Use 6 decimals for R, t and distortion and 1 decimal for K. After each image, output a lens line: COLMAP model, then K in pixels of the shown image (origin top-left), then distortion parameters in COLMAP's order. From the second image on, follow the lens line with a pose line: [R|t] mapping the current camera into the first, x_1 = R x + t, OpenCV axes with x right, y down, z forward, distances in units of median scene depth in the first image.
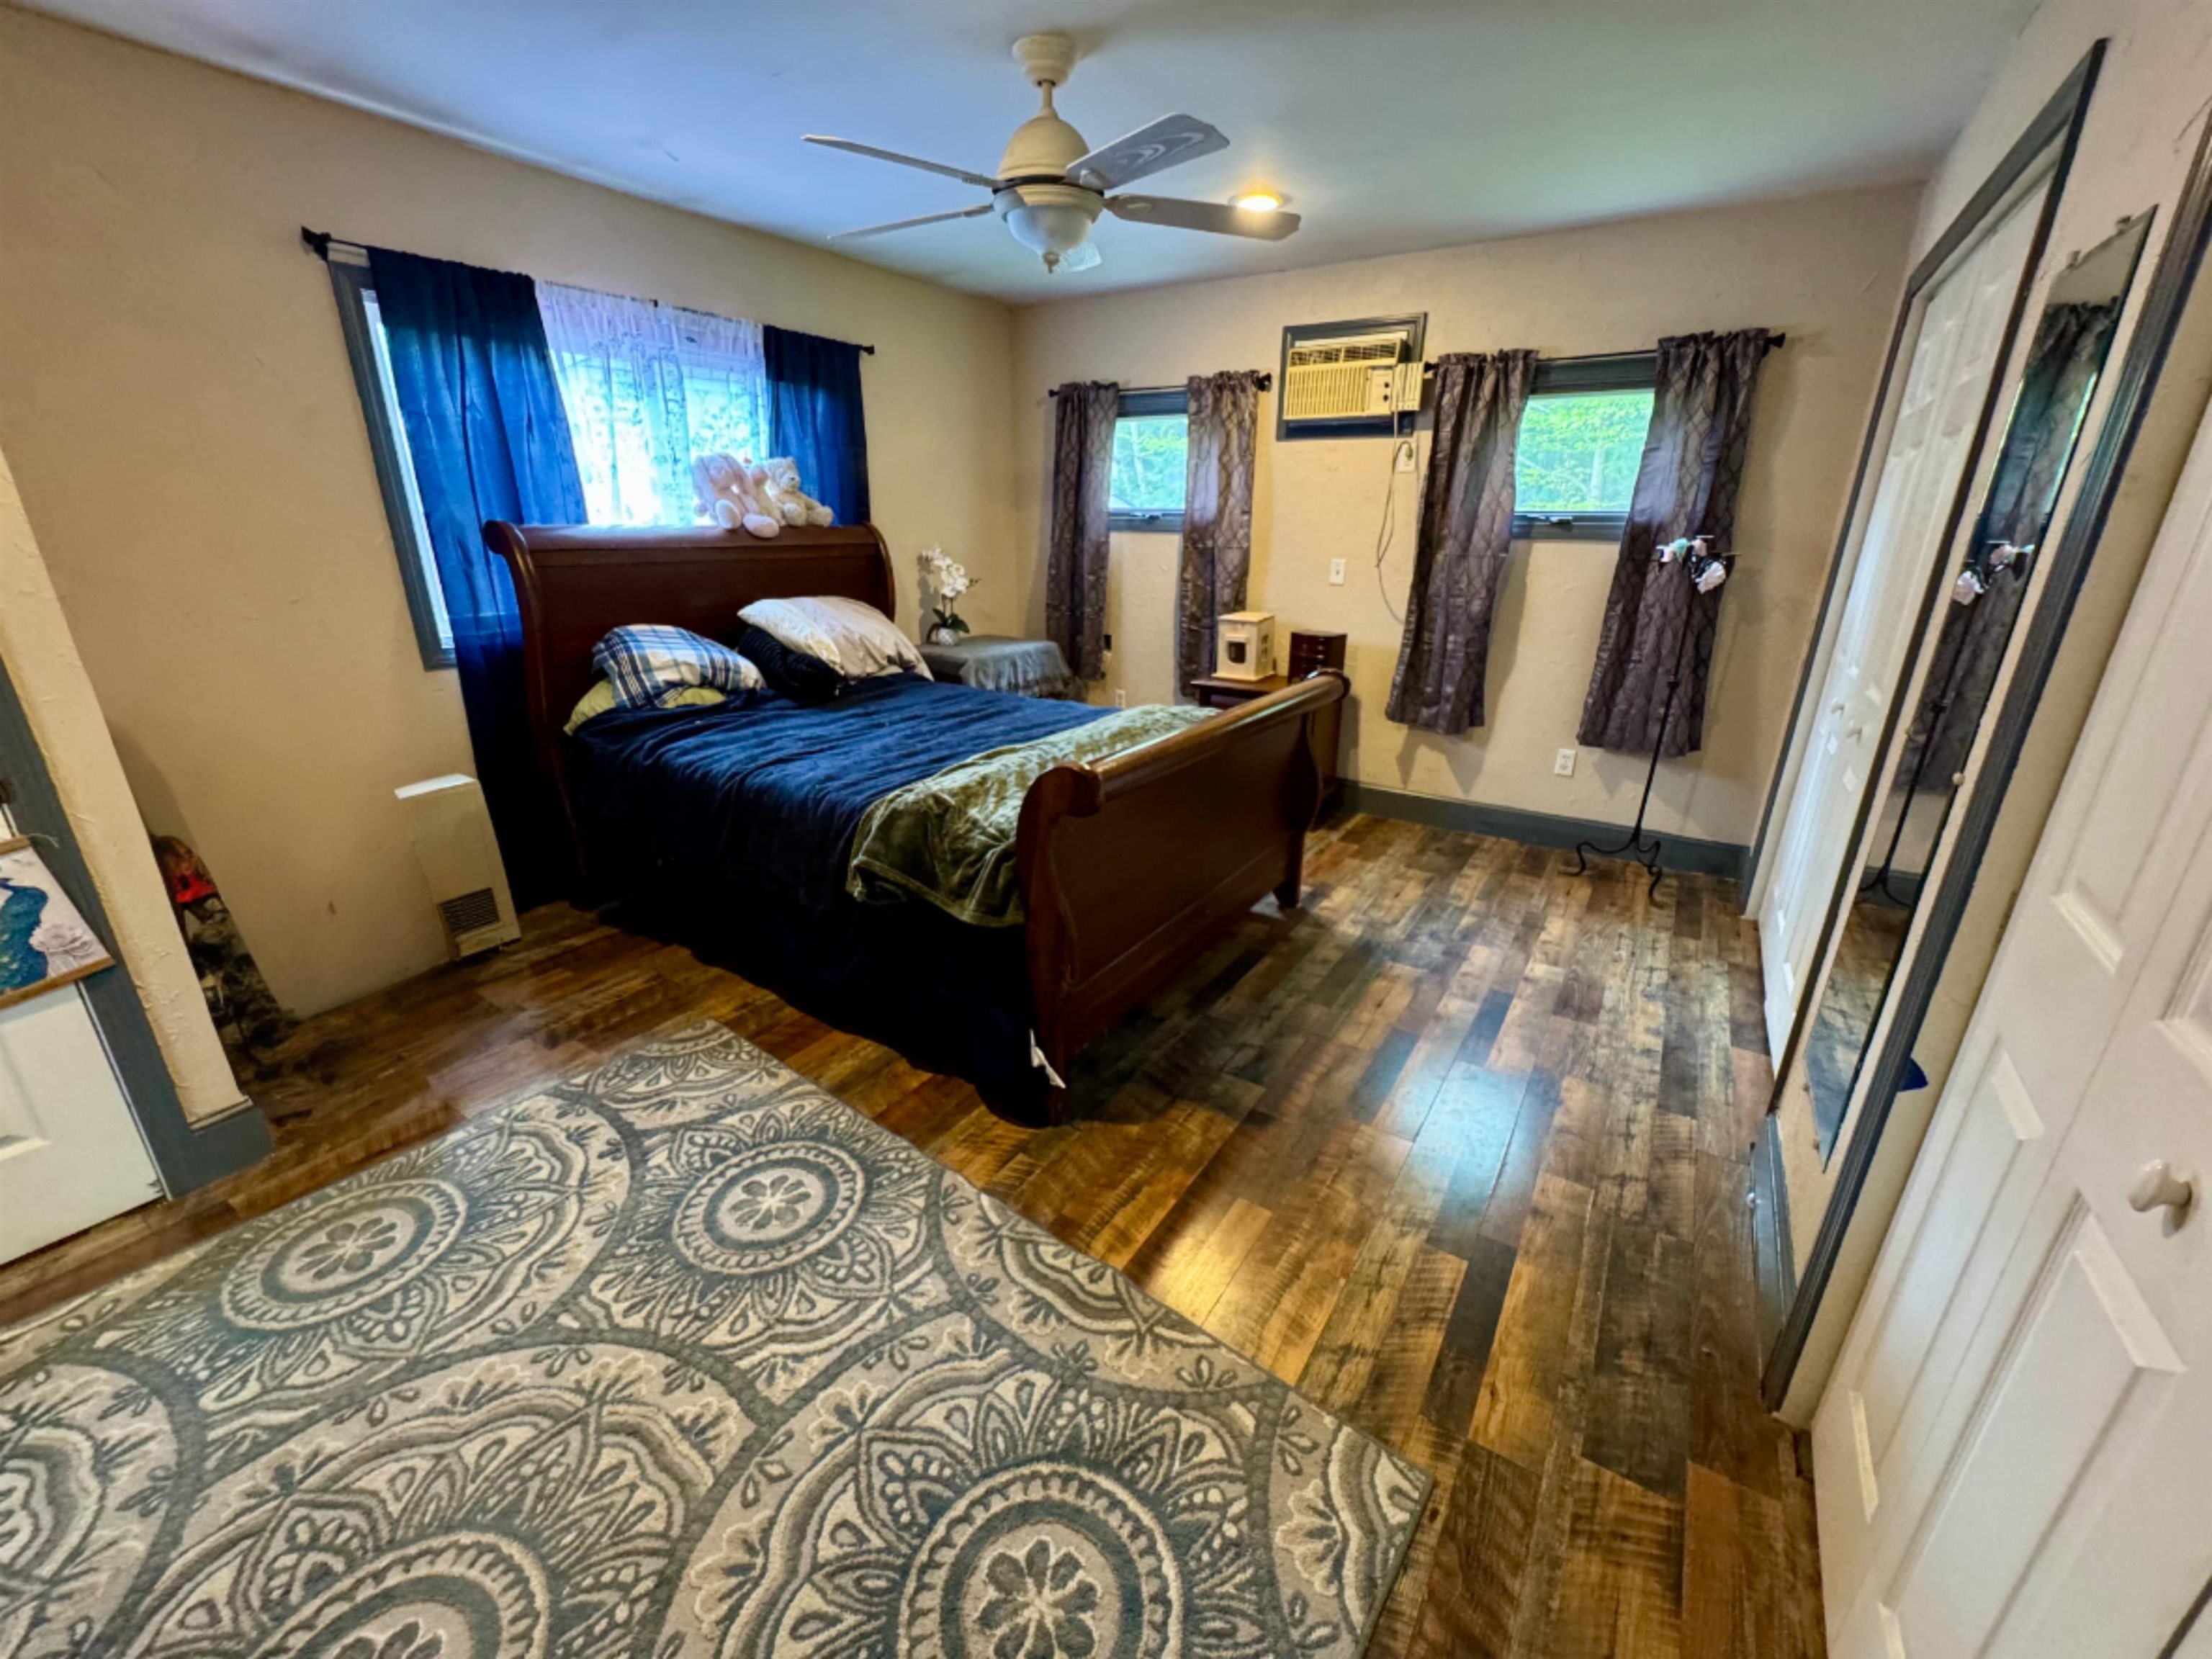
lens RADIAL K [[881.7, 0, 1110.2], [0, 881.7, 827.2], [0, 0, 1]] dist [-0.004631, 0.000712]
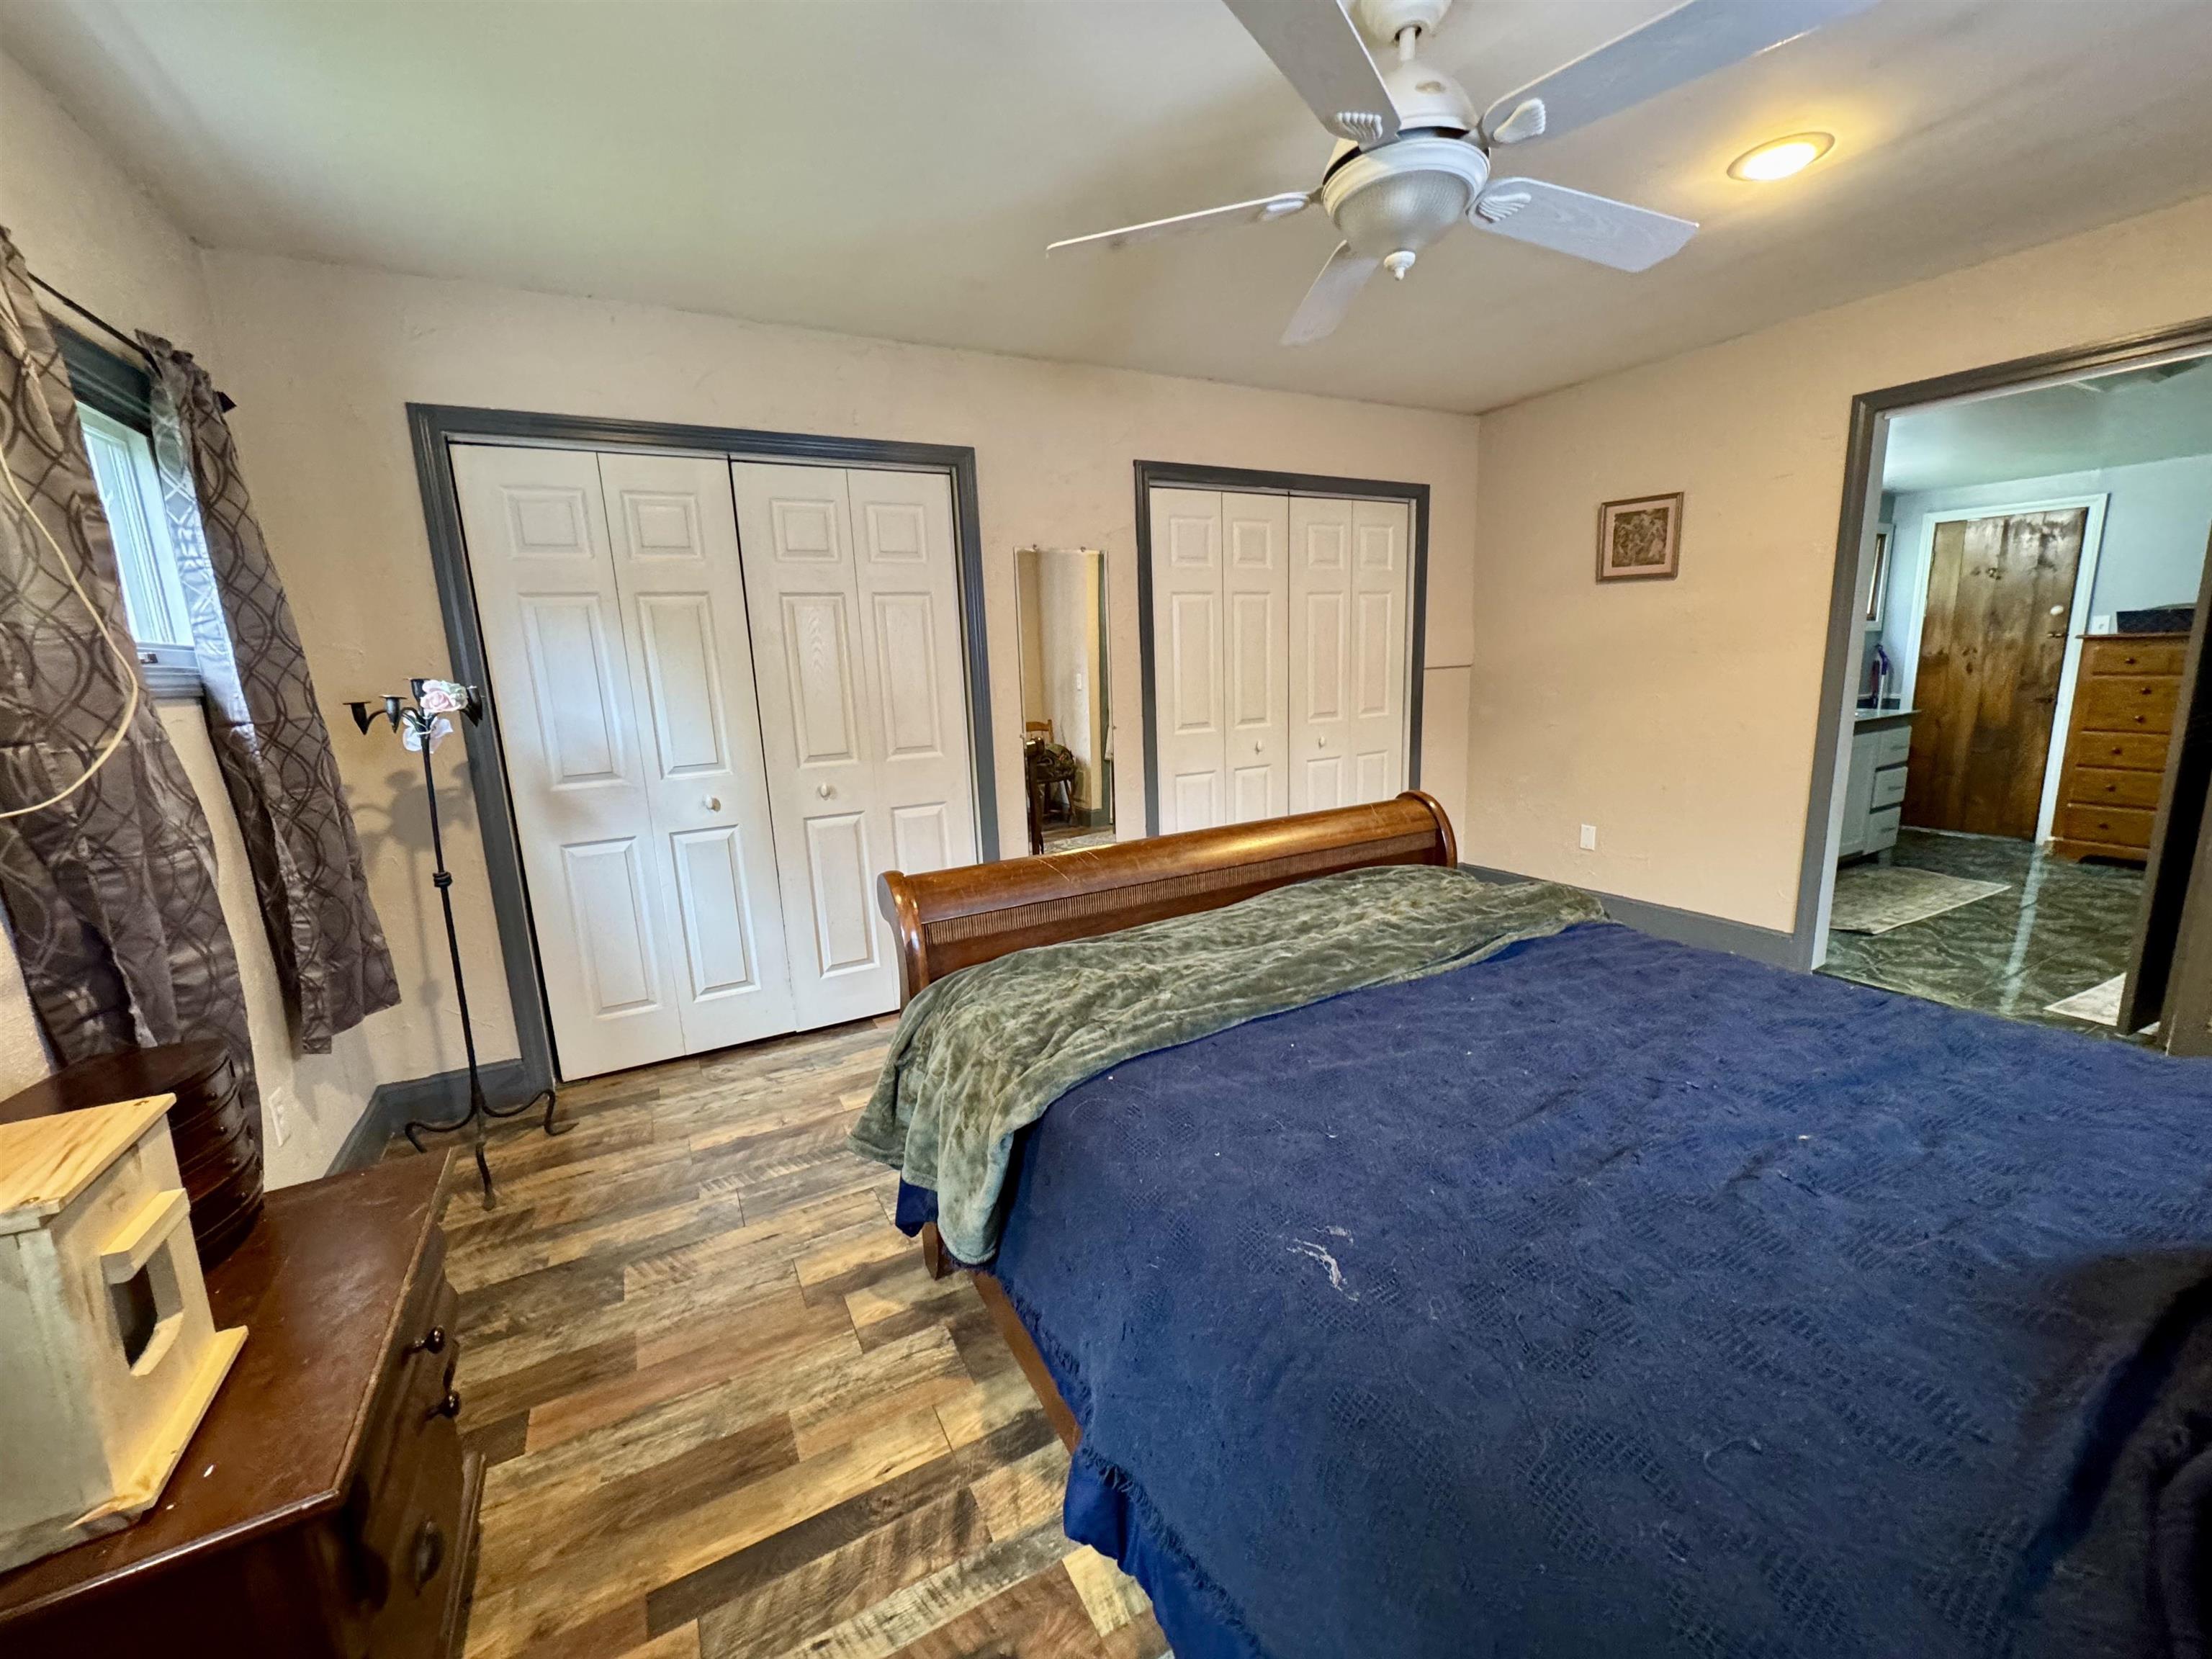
lens RADIAL K [[881.7, 0, 1106.9], [0, 881.7, 827.3], [0, 0, 1]] dist [-0.004631, 0.000712]
pose [[-0.874697, -0.061056, 0.480809, -0.151046], [0.196115, 0.862607, 0.466314, -0.406522], [-0.443220, 0.502177, -0.742546, 1.224637]]
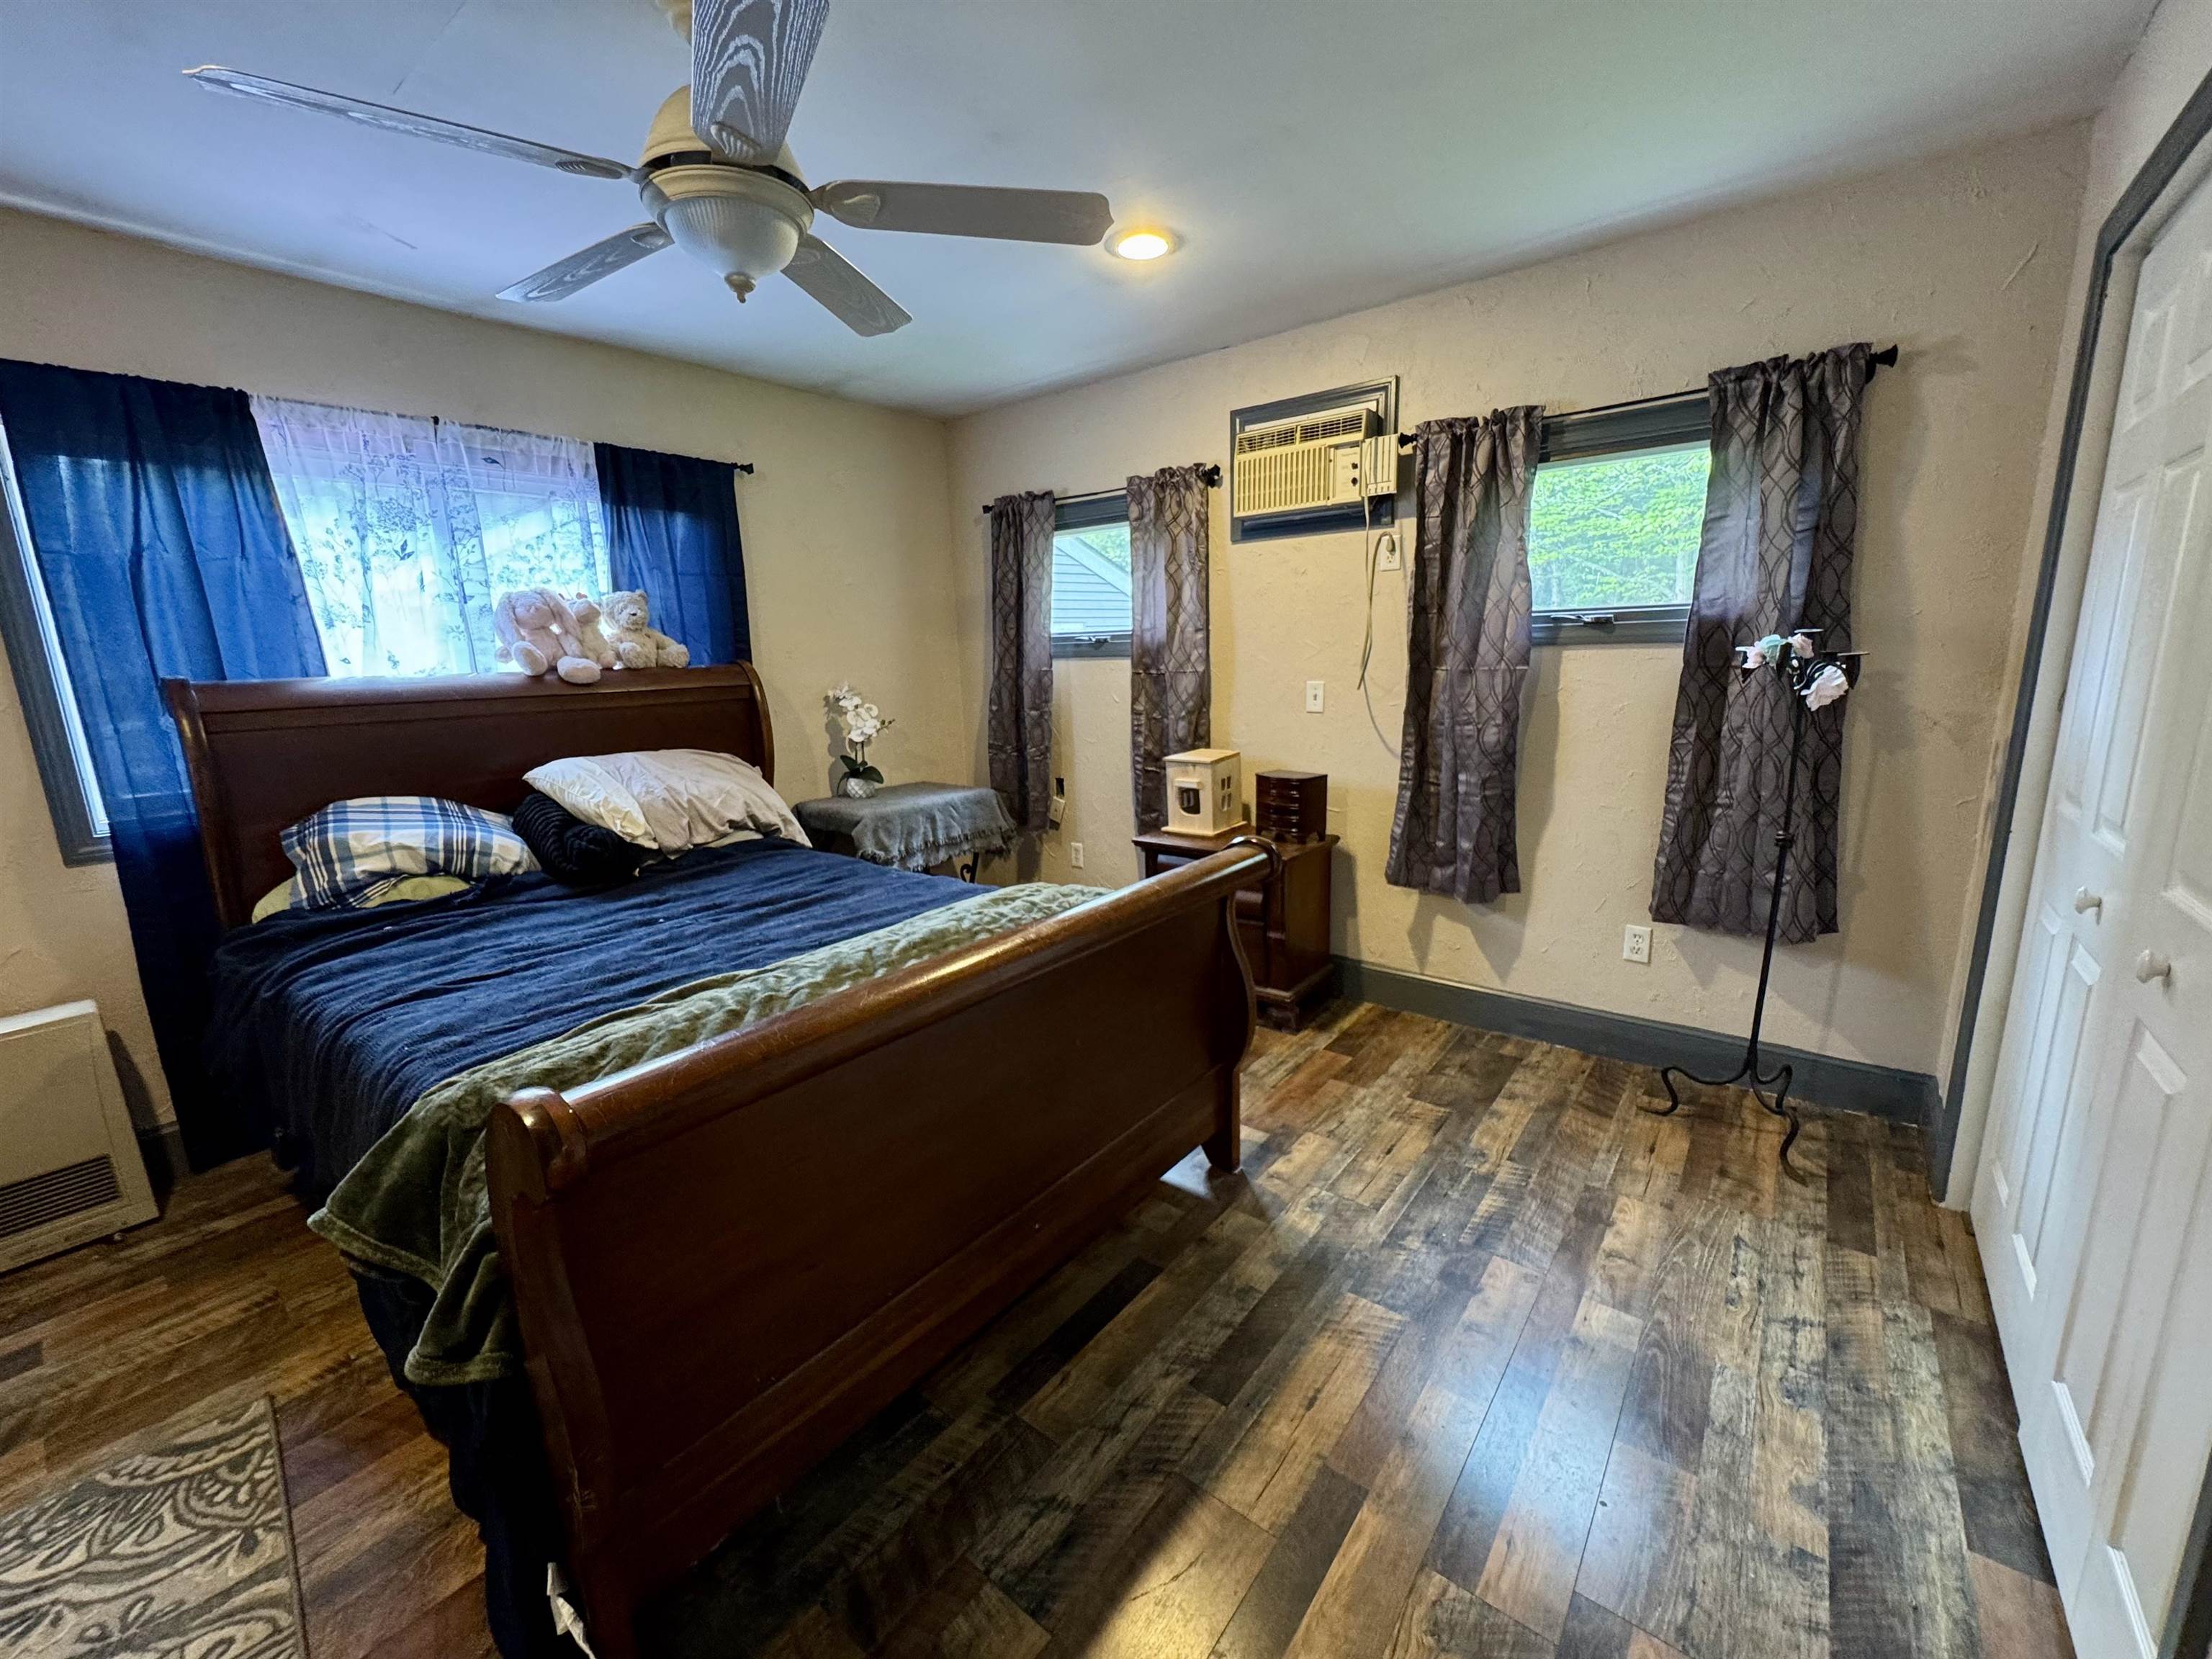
lens RADIAL K [[881.7, 0, 1106.5], [0, 881.7, 827.6], [0, 0, 1]] dist [-0.004631, 0.000712]
pose [[0.994460, -0.021579, -0.102877, 0.185120], [0.007307, 0.990525, -0.137135, -0.081866], [0.104861, 0.135624, 0.985196, 0.267749]]
